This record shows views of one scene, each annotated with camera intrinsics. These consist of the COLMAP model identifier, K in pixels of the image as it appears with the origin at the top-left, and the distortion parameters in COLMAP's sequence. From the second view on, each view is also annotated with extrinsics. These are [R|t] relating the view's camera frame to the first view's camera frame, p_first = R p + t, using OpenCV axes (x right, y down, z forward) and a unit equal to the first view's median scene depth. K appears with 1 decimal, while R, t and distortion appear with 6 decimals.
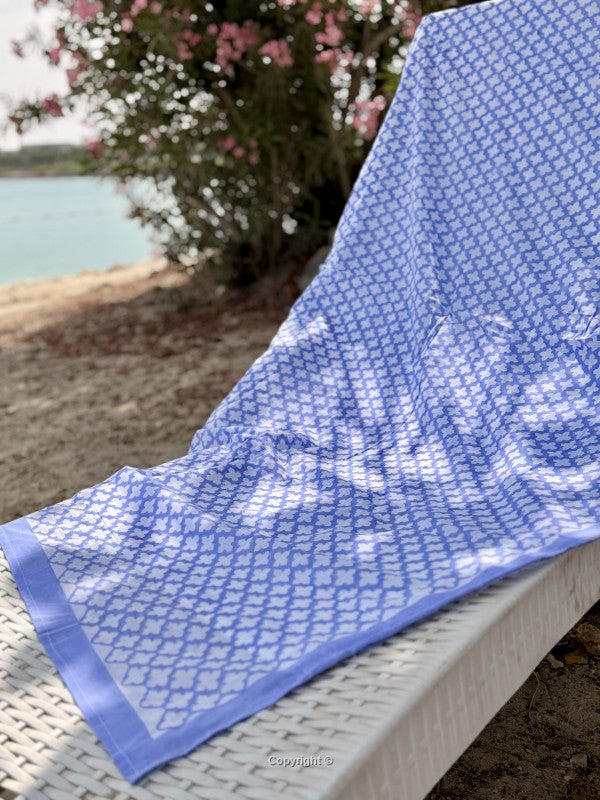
lens RADIAL K [[582.2, 0, 300.0], [0, 582.2, 400.0], [0, 0, 1]] dist [-0.003270, 0.000958]
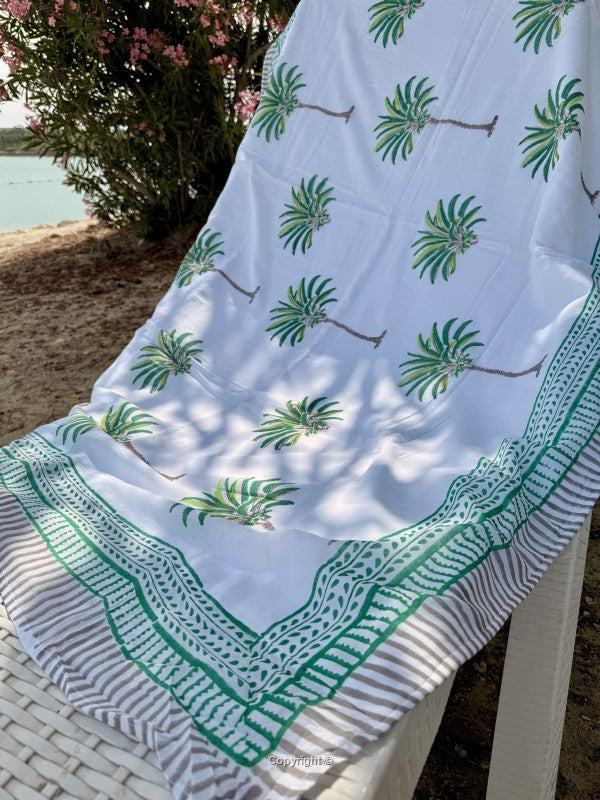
lens RADIAL K [[582.2, 0, 300.0], [0, 582.2, 400.0], [0, 0, 1]] dist [-0.003270, 0.000958]
pose [[0.982598, -0.032153, 0.182942, -0.036052], [0.018828, 0.997072, 0.074111, 0.075944], [-0.184789, -0.069376, 0.980326, -0.375519]]
